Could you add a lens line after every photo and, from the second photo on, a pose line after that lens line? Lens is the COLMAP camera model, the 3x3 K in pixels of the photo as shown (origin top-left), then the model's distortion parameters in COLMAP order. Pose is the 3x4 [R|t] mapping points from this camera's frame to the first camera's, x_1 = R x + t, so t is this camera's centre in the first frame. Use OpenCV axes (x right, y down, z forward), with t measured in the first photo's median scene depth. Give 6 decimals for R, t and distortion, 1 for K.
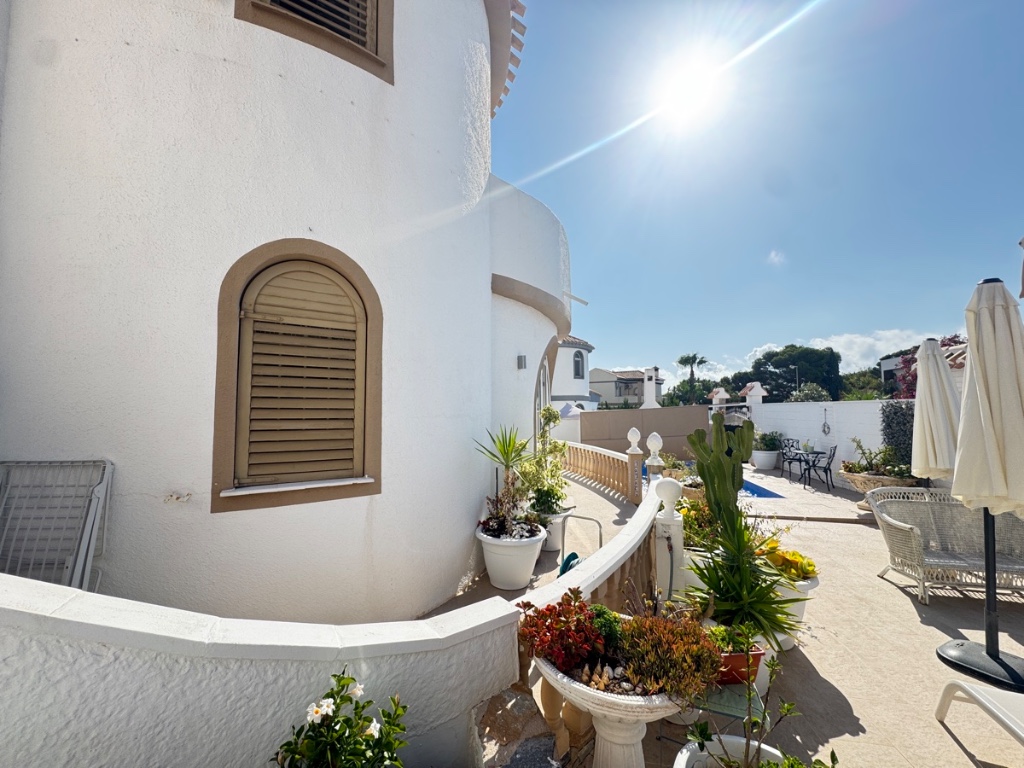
lens RADIAL K [[411.2, 0, 511.4], [0, 411.2, 383.3], [0, 0, 1]] dist [-0.003560, 0.000419]
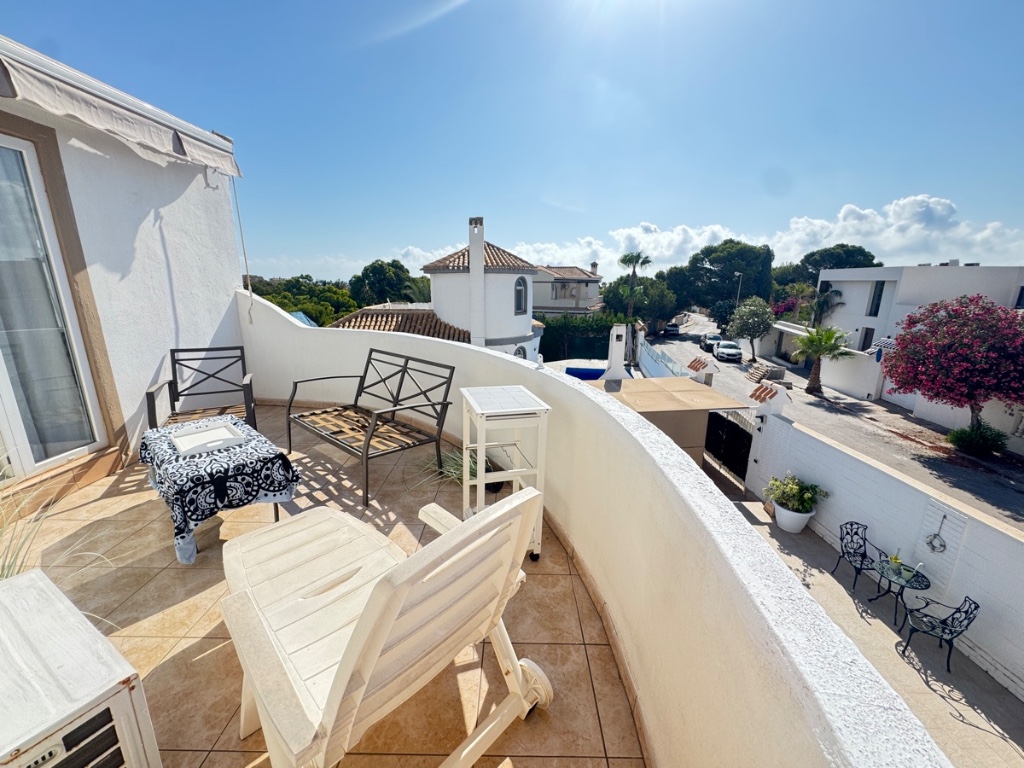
lens RADIAL K [[411.2, 0, 510.1], [0, 411.2, 382.3], [0, 0, 1]] dist [-0.003560, 0.000419]
pose [[0.984382, -0.030138, 0.173444, 0.002802], [-0.022950, 0.954860, 0.296169, -0.061189], [-0.174541, -0.295524, 0.939256, 0.120749]]
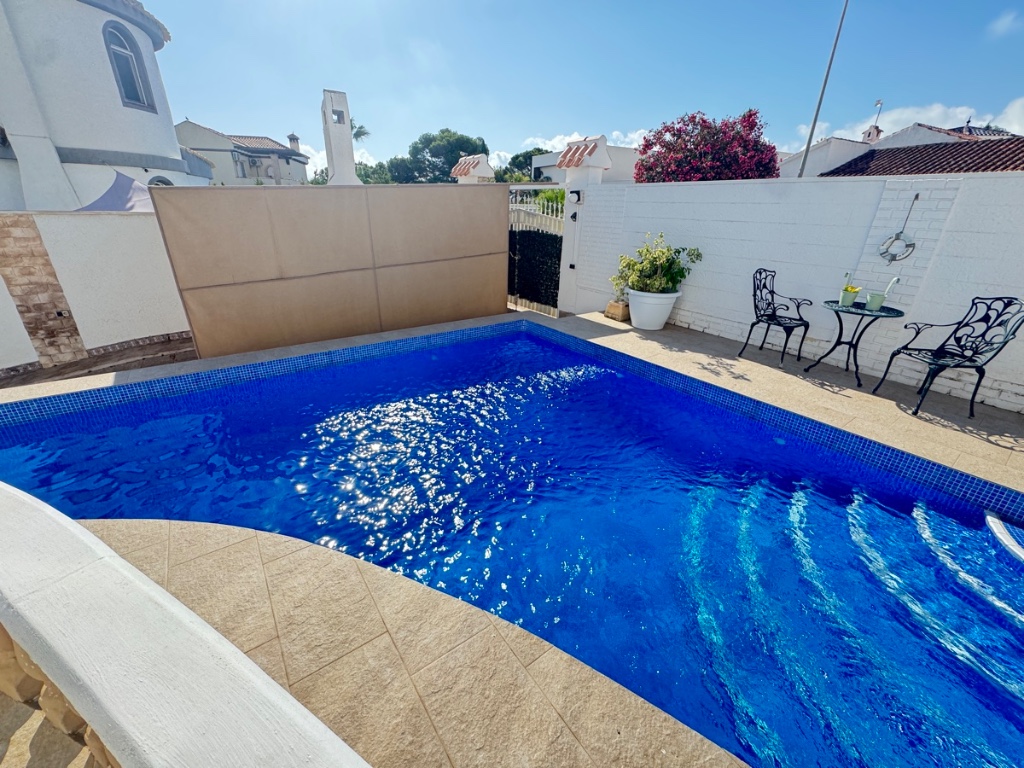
lens RADIAL K [[411.2, 0, 513.8], [0, 411.2, 385.4], [0, 0, 1]] dist [-0.003560, 0.000419]
pose [[0.691880, -0.264670, 0.671753, 0.038409], [-0.073329, 0.899820, 0.430054, 0.017602], [-0.718279, -0.346805, 0.603160, 0.199681]]
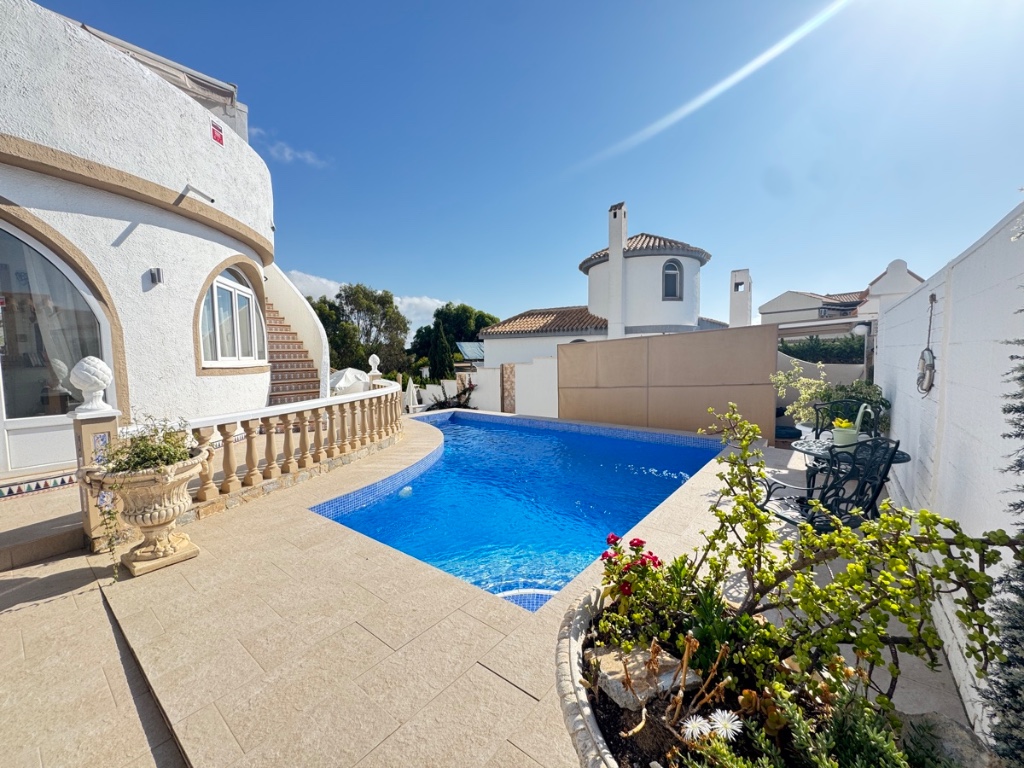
lens RADIAL K [[411.2, 0, 513.8], [0, 411.2, 382.0], [0, 0, 1]] dist [-0.003560, 0.000419]
pose [[0.882424, 0.025797, -0.469747, 0.133995], [0.037054, 0.991582, 0.124062, 0.015056], [0.468994, -0.126881, 0.874040, 0.129237]]
